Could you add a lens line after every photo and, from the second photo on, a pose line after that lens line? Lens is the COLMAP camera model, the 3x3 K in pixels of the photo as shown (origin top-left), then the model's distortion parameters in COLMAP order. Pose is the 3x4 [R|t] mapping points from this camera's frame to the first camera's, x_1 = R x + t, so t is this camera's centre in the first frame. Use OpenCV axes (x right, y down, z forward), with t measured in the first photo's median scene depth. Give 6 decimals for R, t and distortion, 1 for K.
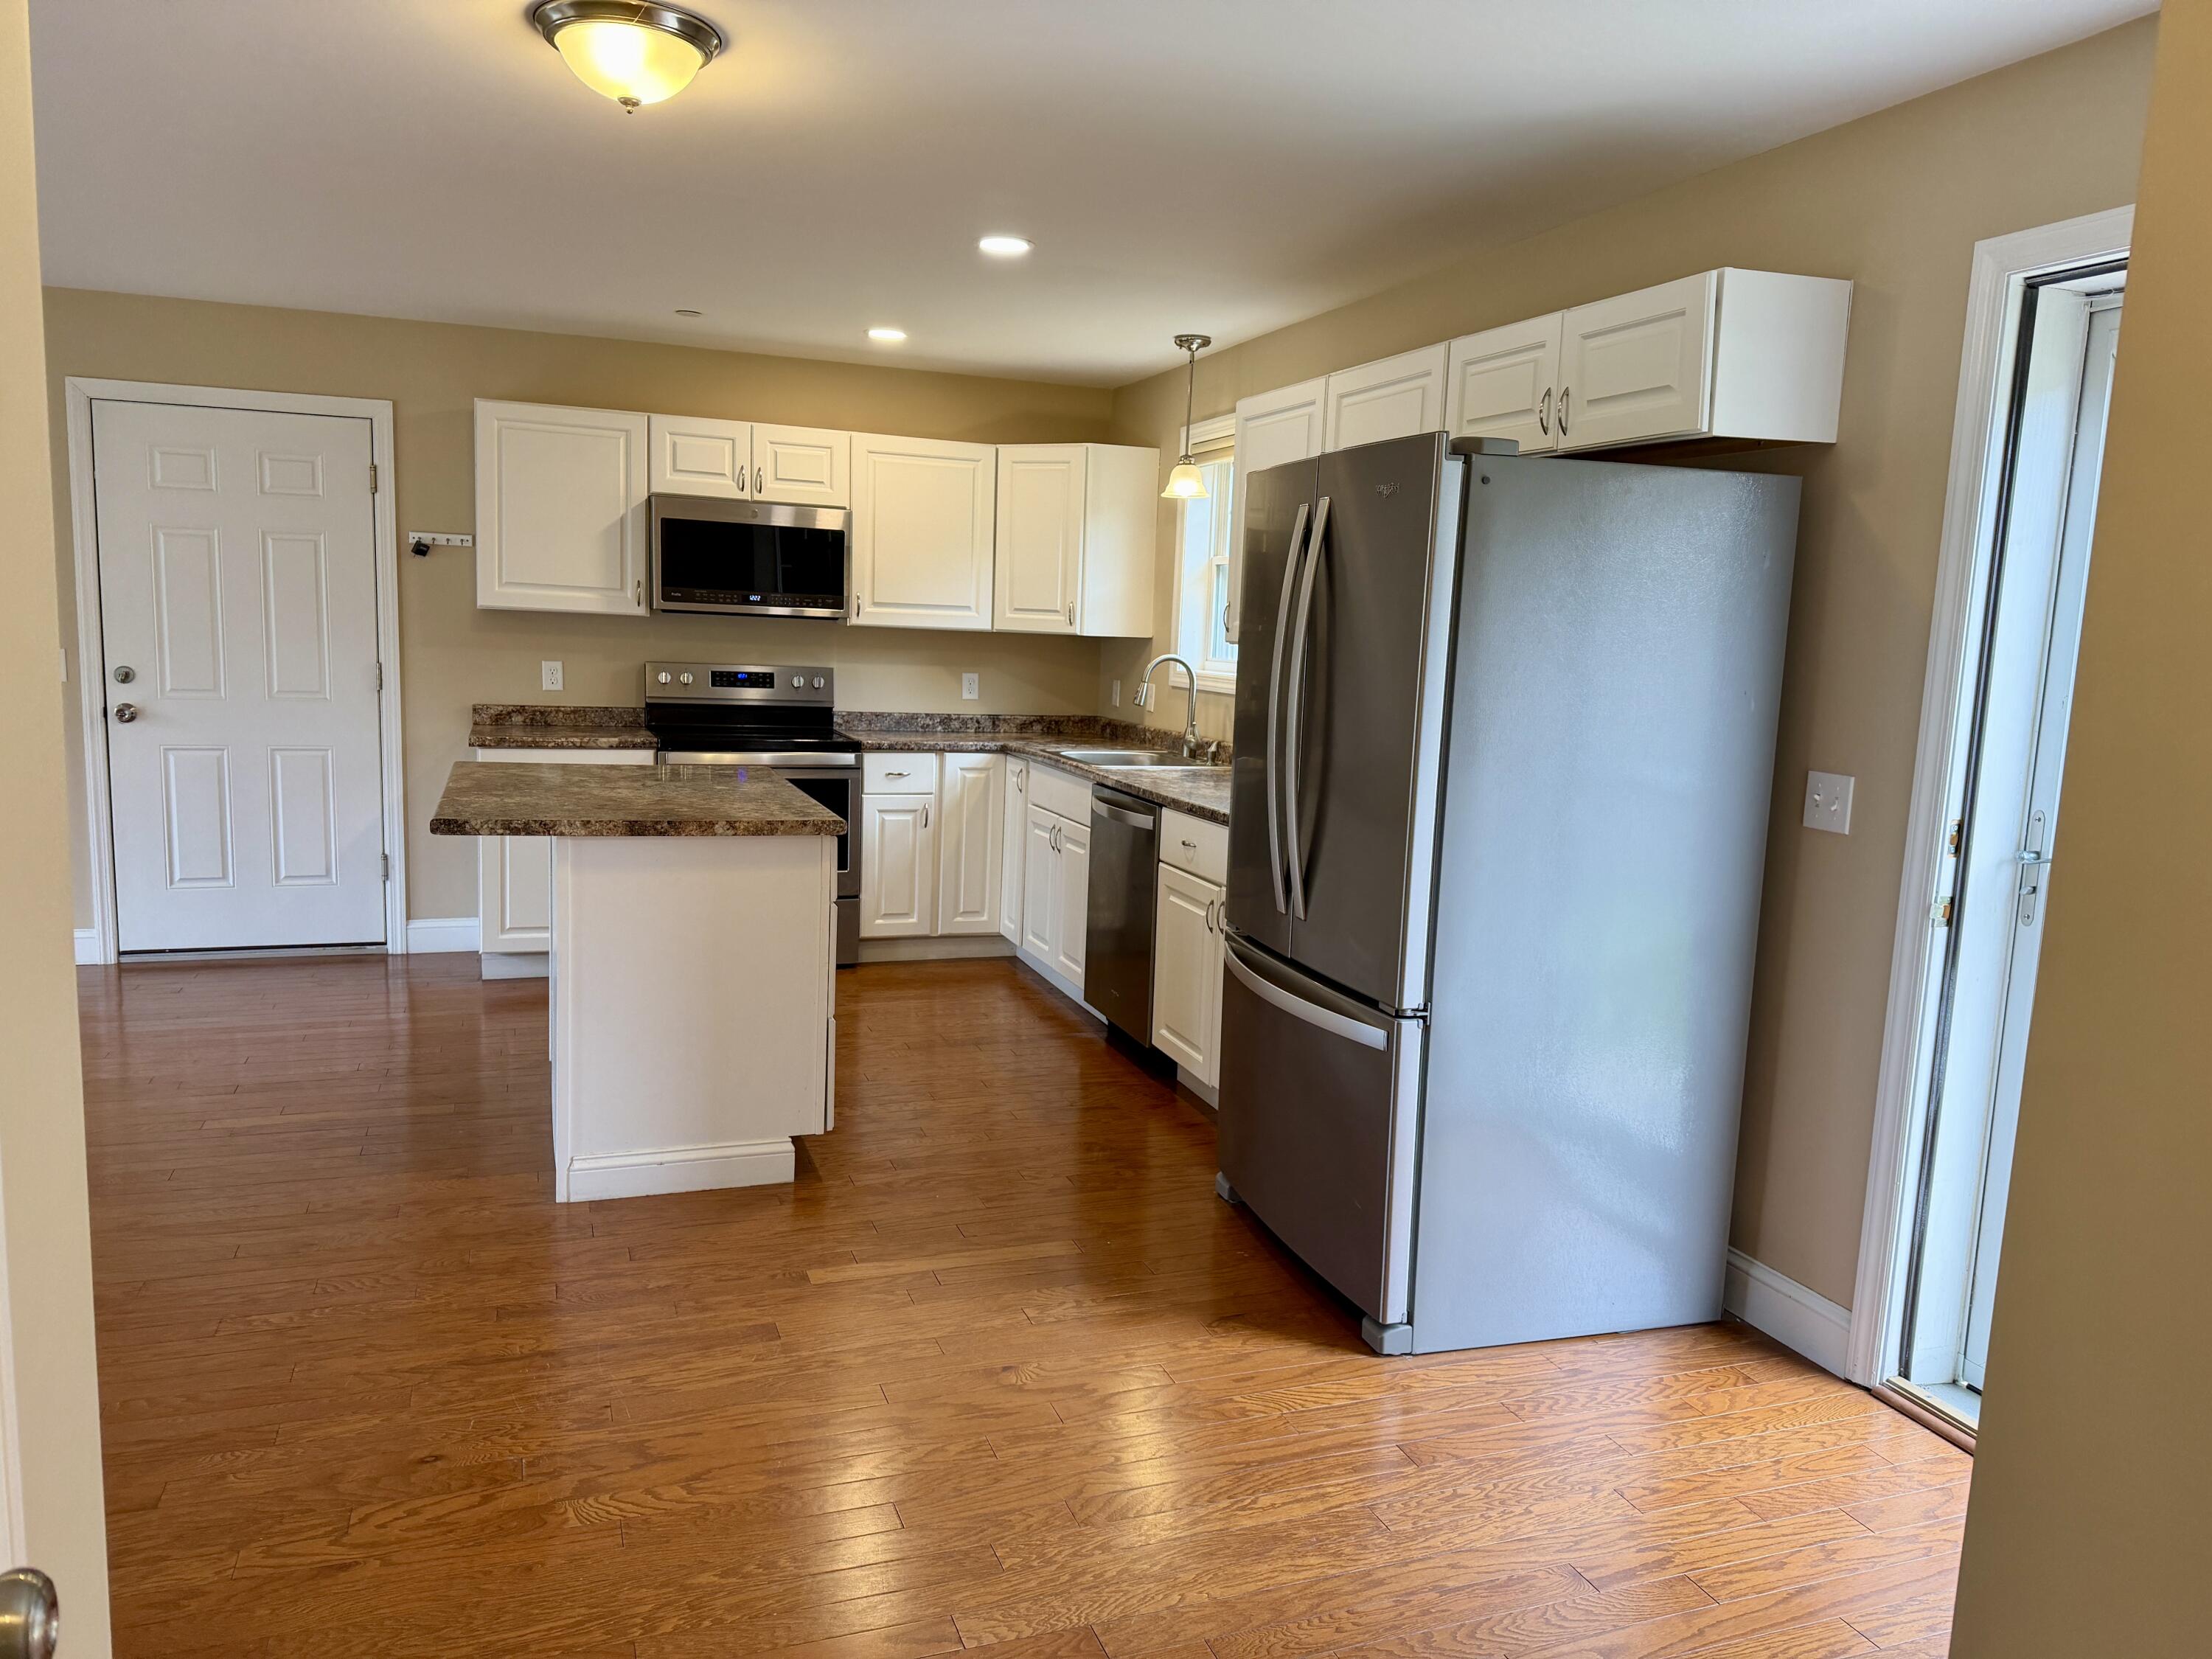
lens RADIAL K [[1546.2, 0, 1121.4], [0, 1546.2, 832.3], [0, 0, 1]] dist [0.080266, -0.094981]
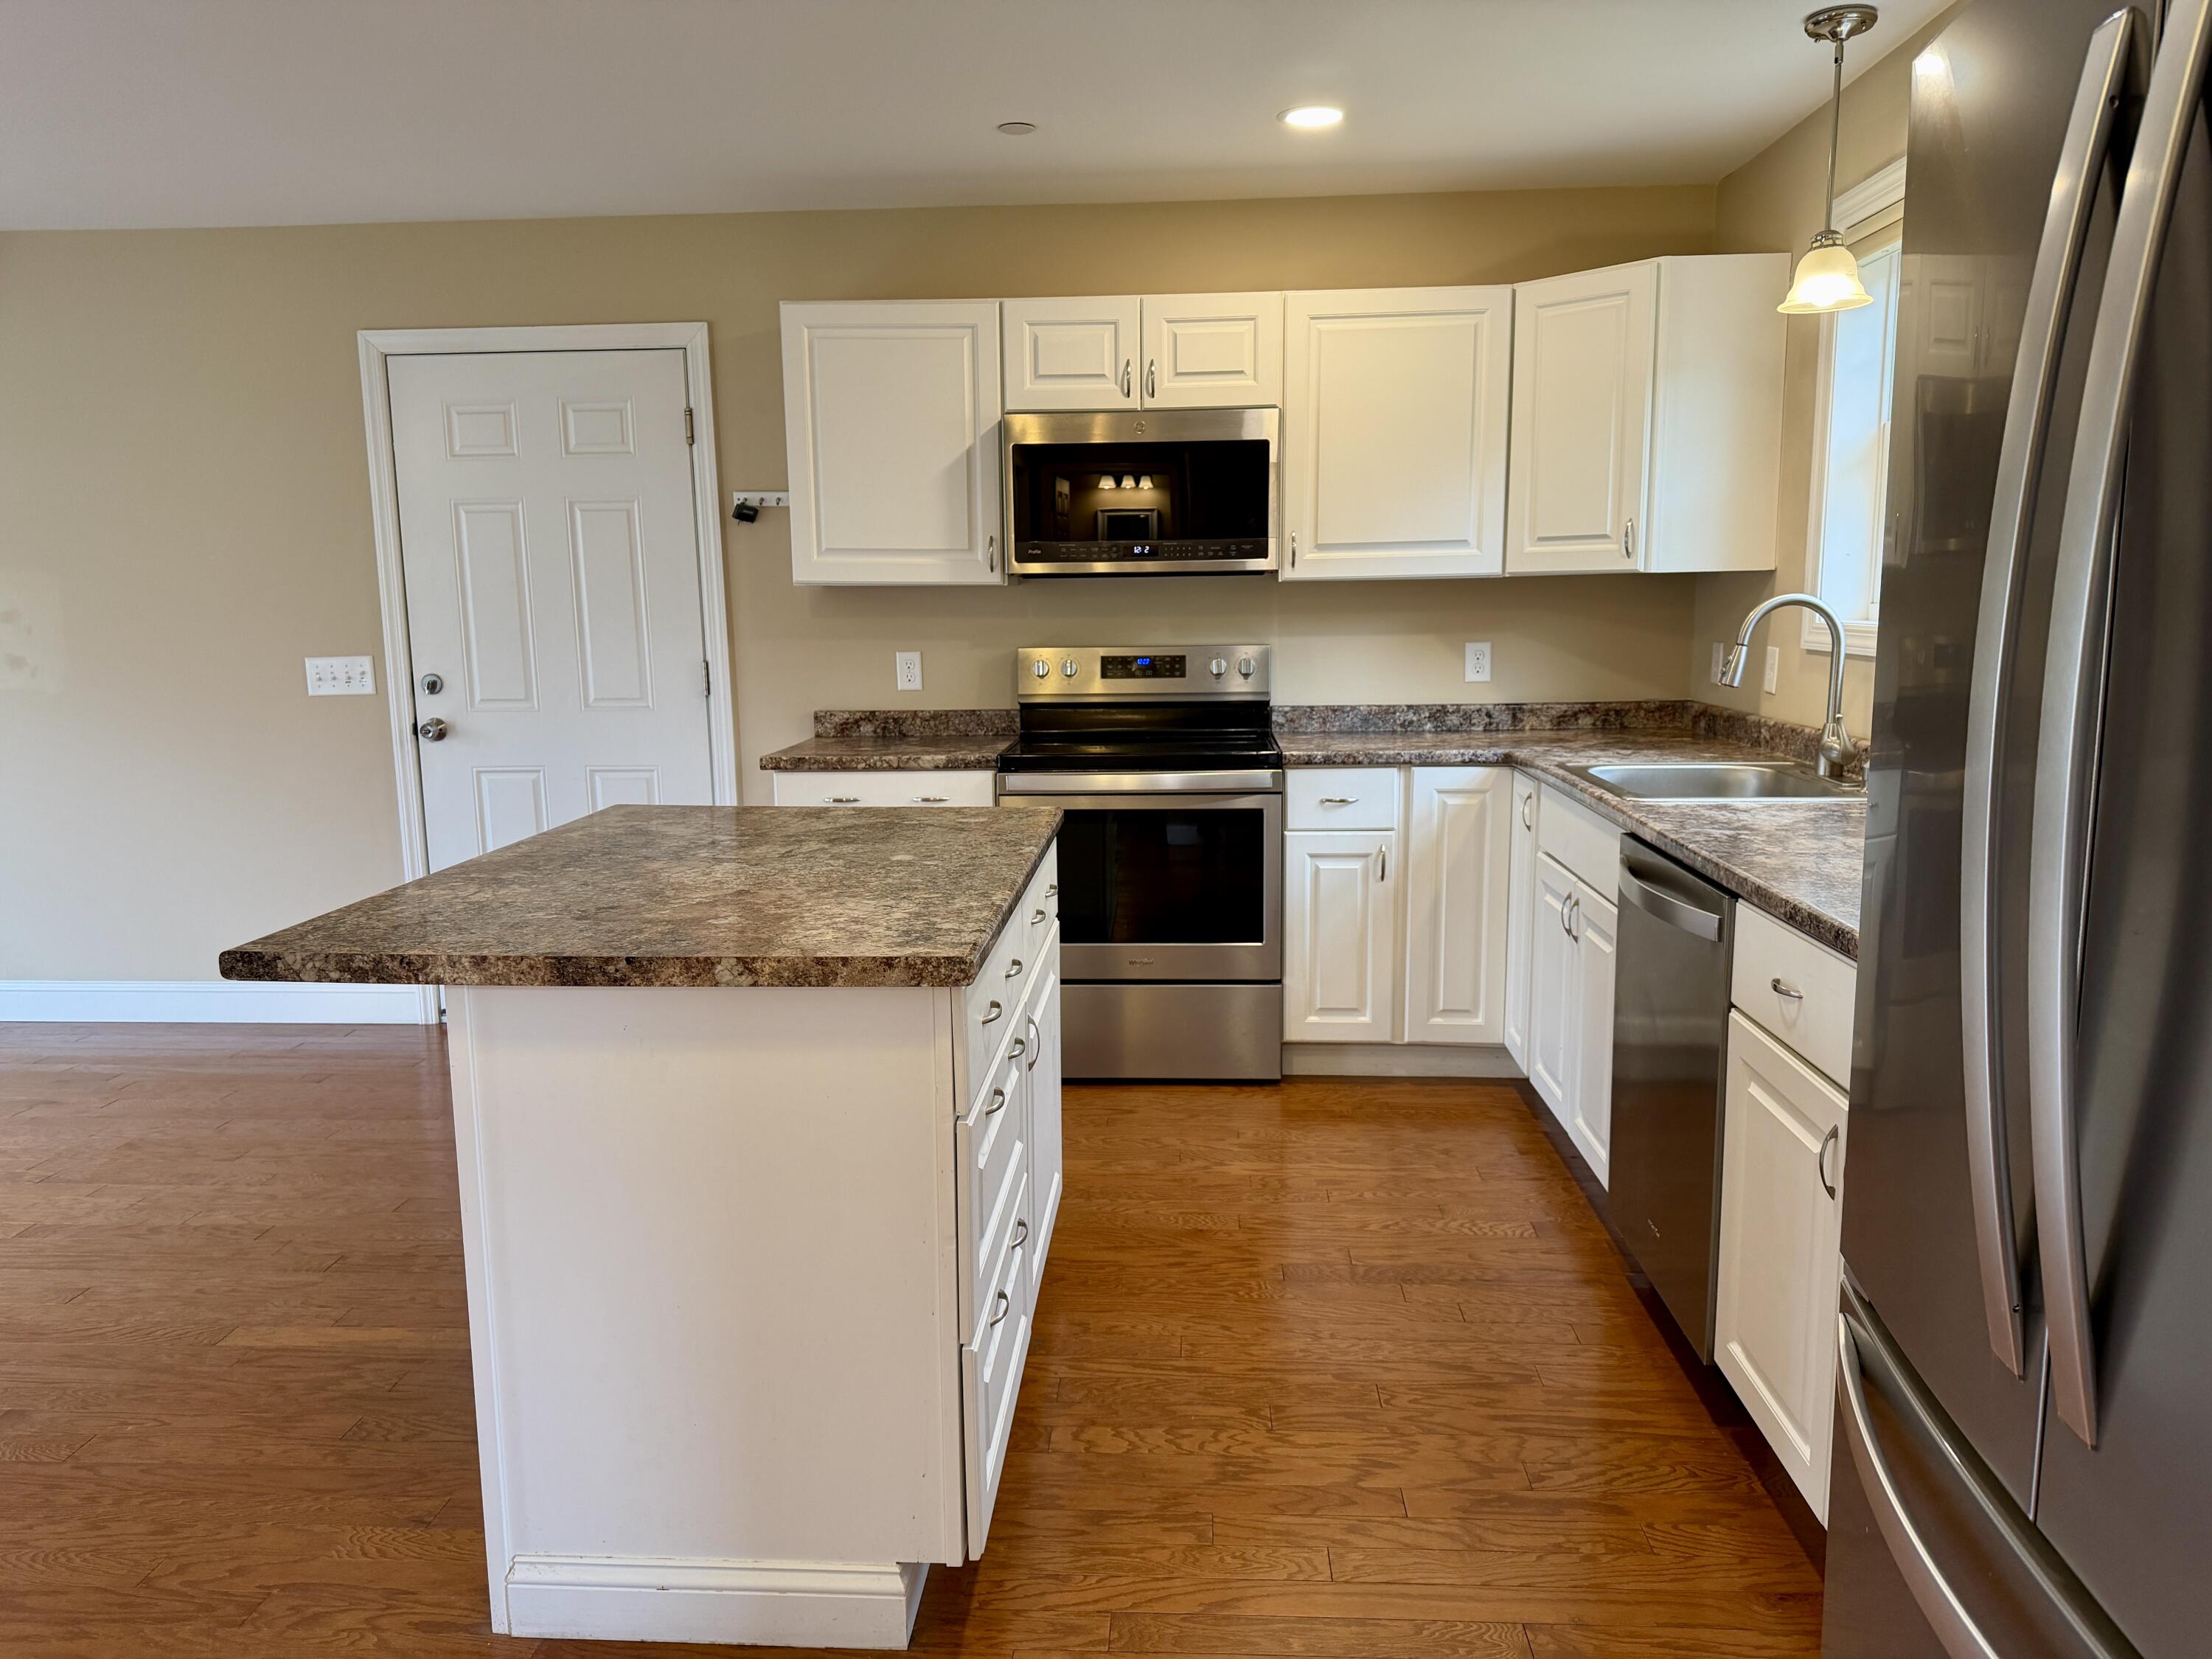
lens RADIAL K [[1546.2, 0, 1104.6], [0, 1546.2, 836.3], [0, 0, 1]] dist [0.080266, -0.094981]
pose [[0.910868, 0.013266, -0.412485, 0.038912], [-0.005827, 0.999797, 0.019286, -0.035821], [0.412657, -0.015164, 0.910760, 0.368783]]
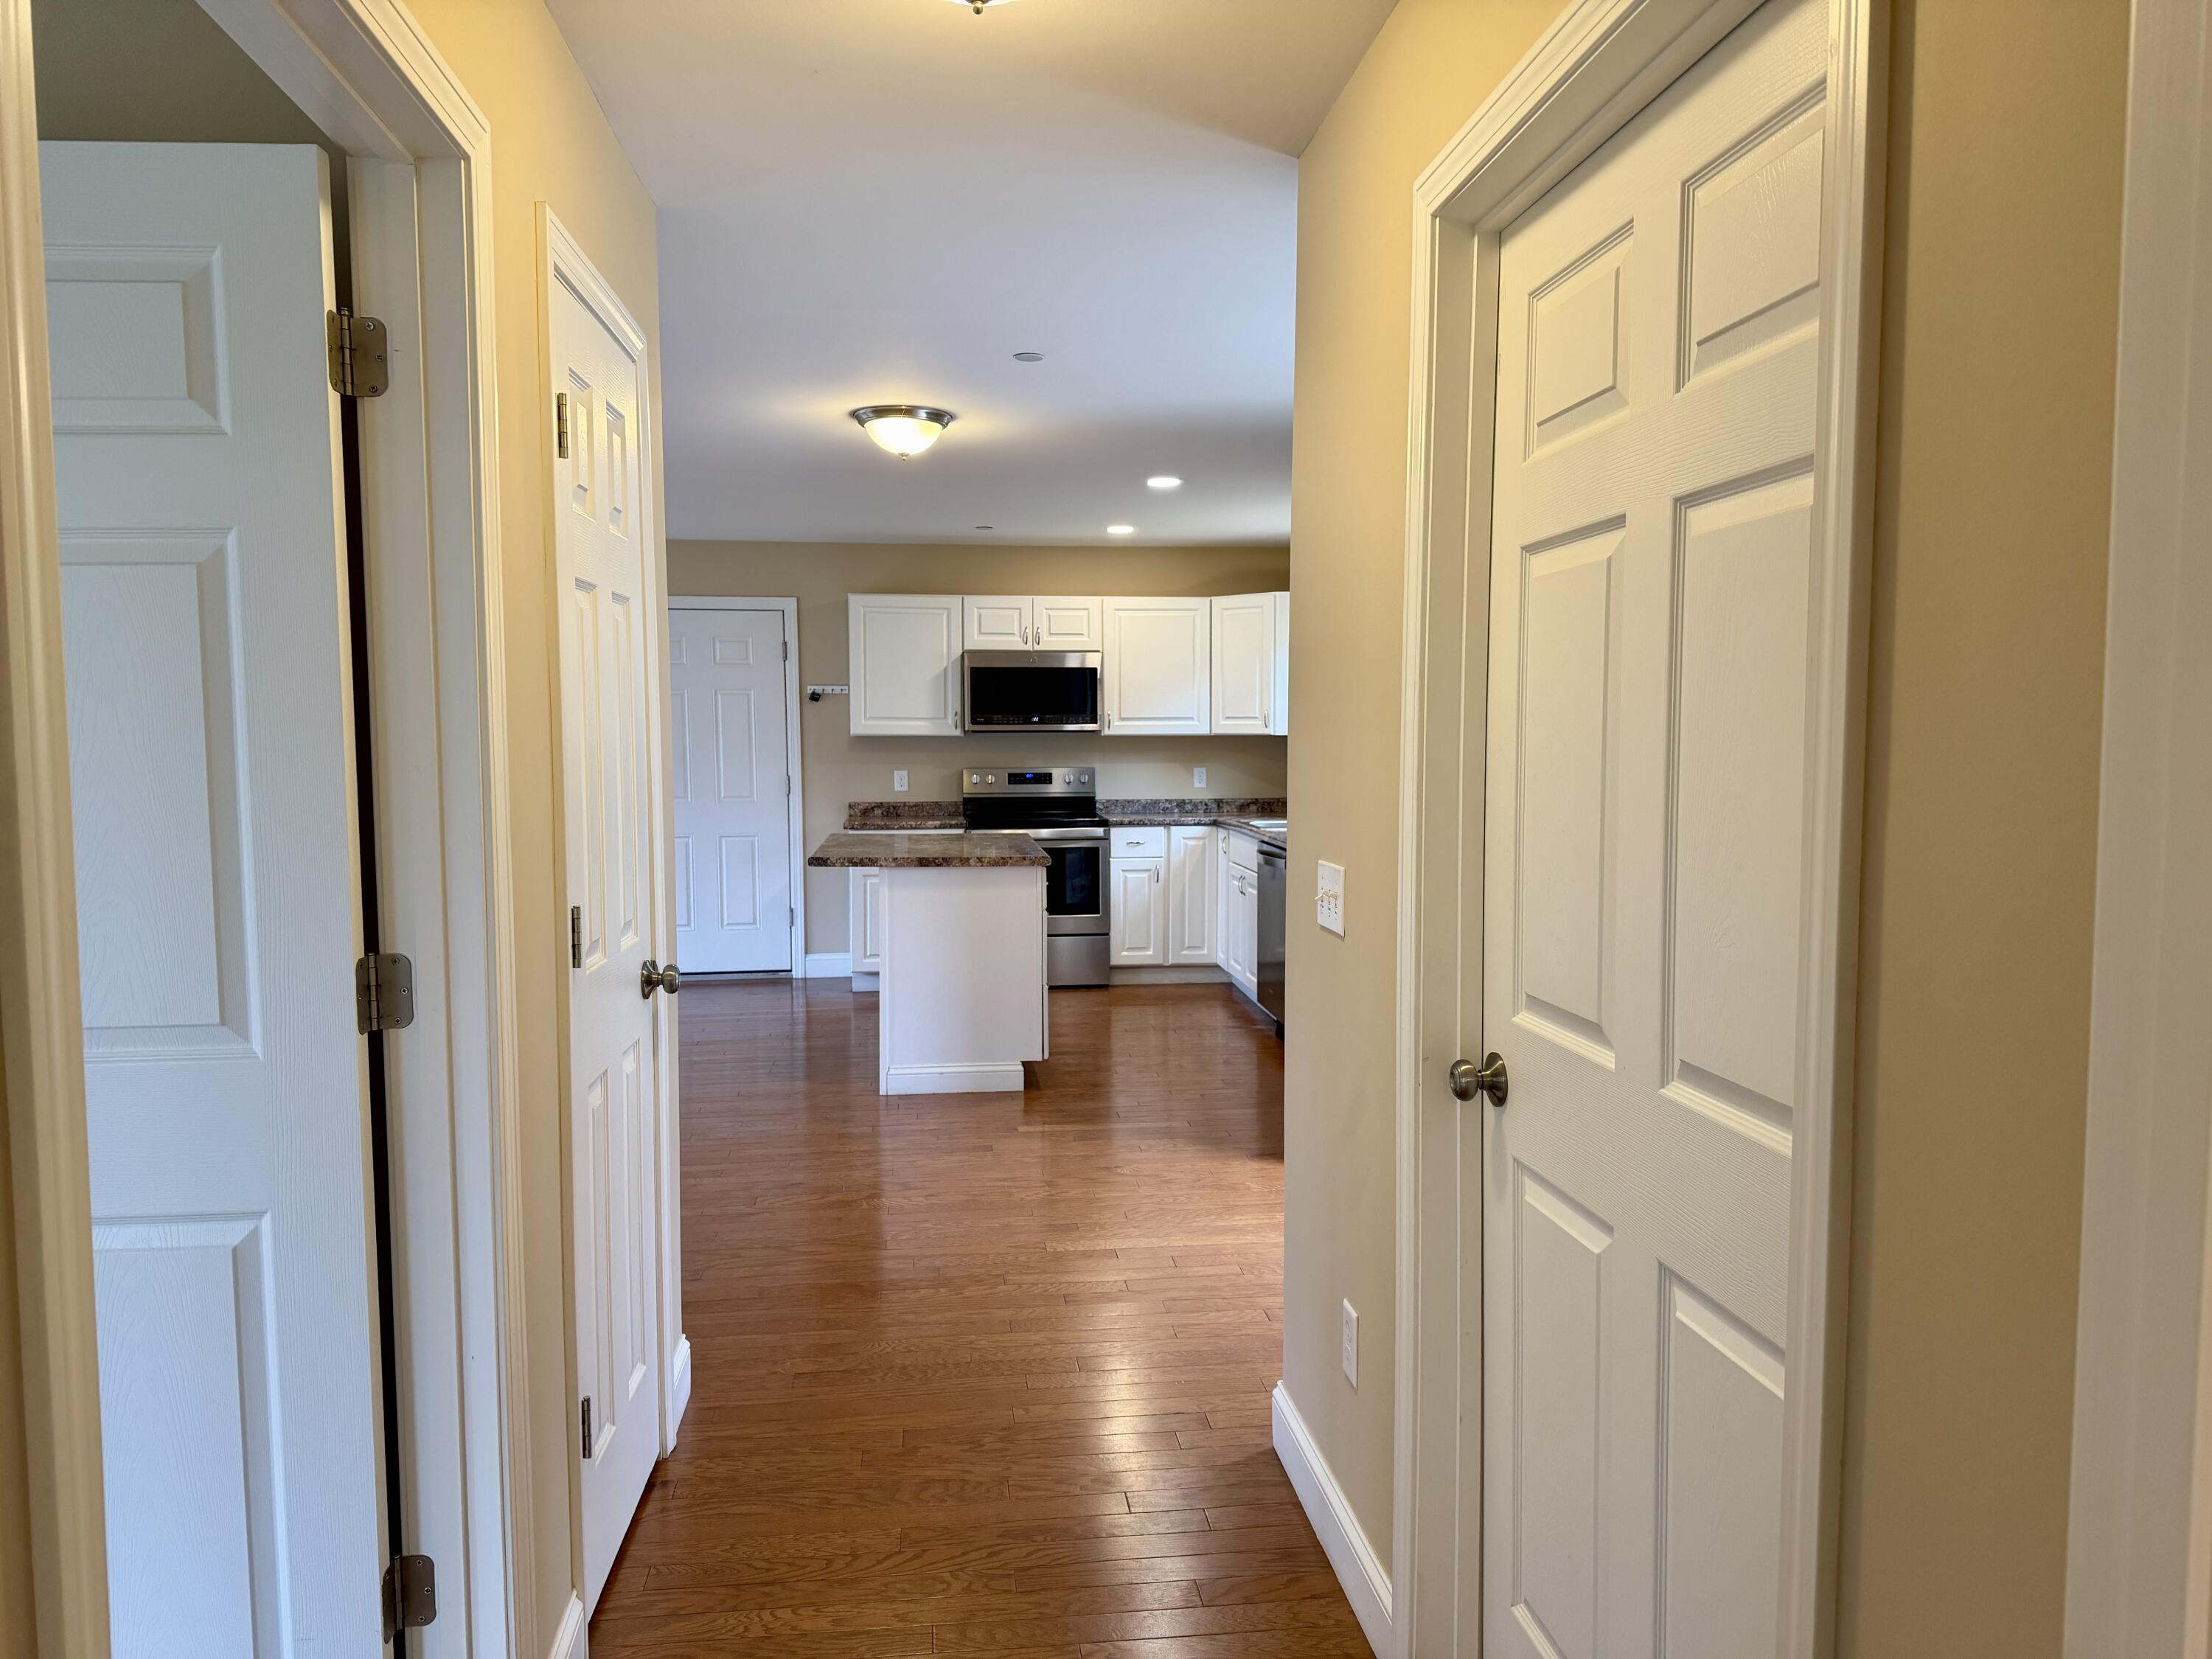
lens RADIAL K [[1546.2, 0, 1120.1], [0, 1546.2, 830.2], [0, 0, 1]] dist [0.080266, -0.094981]
pose [[0.970883, -0.027444, -0.237978, 0.170065], [0.010172, 0.997243, -0.073508, 0.052432], [0.239339, 0.068947, 0.968485, -0.324505]]
